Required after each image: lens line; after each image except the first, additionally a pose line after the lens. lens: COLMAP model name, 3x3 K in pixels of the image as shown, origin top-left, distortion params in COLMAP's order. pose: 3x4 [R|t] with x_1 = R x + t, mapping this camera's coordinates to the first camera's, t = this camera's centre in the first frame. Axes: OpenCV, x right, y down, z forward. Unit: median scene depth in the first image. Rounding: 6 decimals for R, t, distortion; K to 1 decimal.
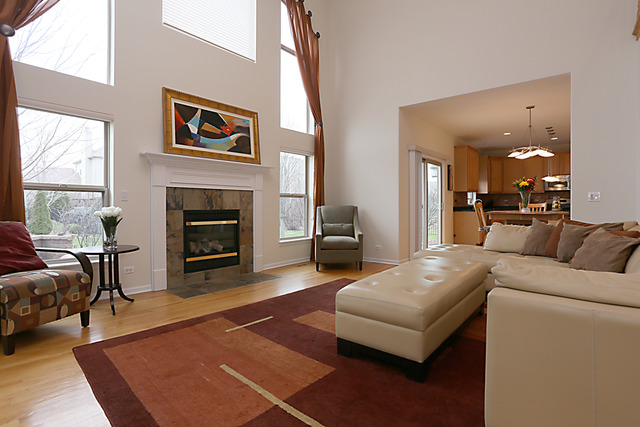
lens RADIAL K [[316.8, 0, 305.3], [0, 316.8, 208.3], [0, 0, 1]] dist [-0.013628, 0.003120]
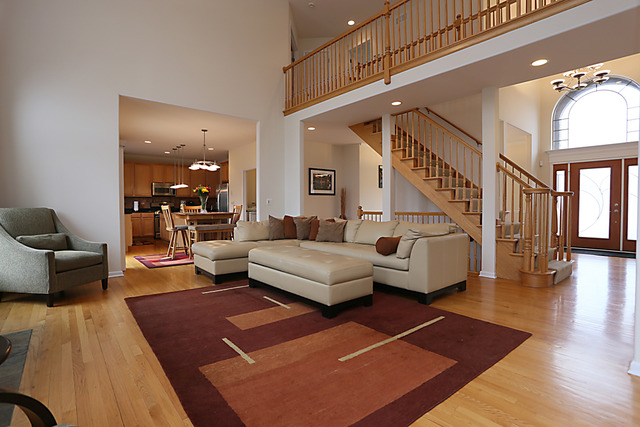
lens RADIAL K [[316.8, 0, 314.2], [0, 316.8, 212.3], [0, 0, 1]] dist [-0.013628, 0.003120]
pose [[0.150595, -0.013287, 0.988506, -0.517503], [0.008473, 0.999890, 0.012149, -0.002178], [-0.988559, 0.006546, 0.150691, 0.365738]]
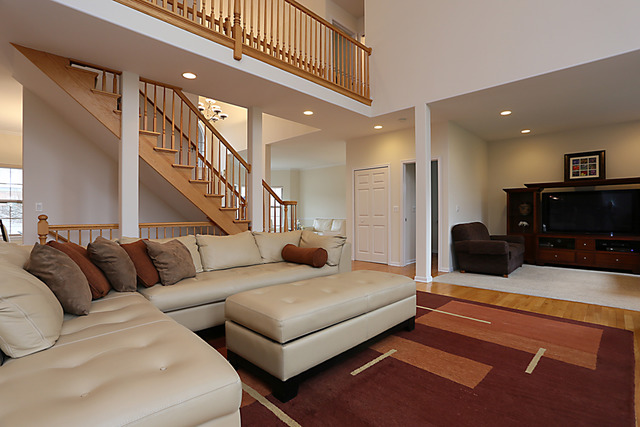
lens RADIAL K [[316.8, 0, 317.1], [0, 316.8, 213.1], [0, 0, 1]] dist [-0.013628, 0.003120]
pose [[-0.999709, 0.010036, 0.021938, 0.202055], [0.010257, 0.999898, 0.009981, -0.015592], [-0.021835, 0.010203, -0.999710, 0.987512]]
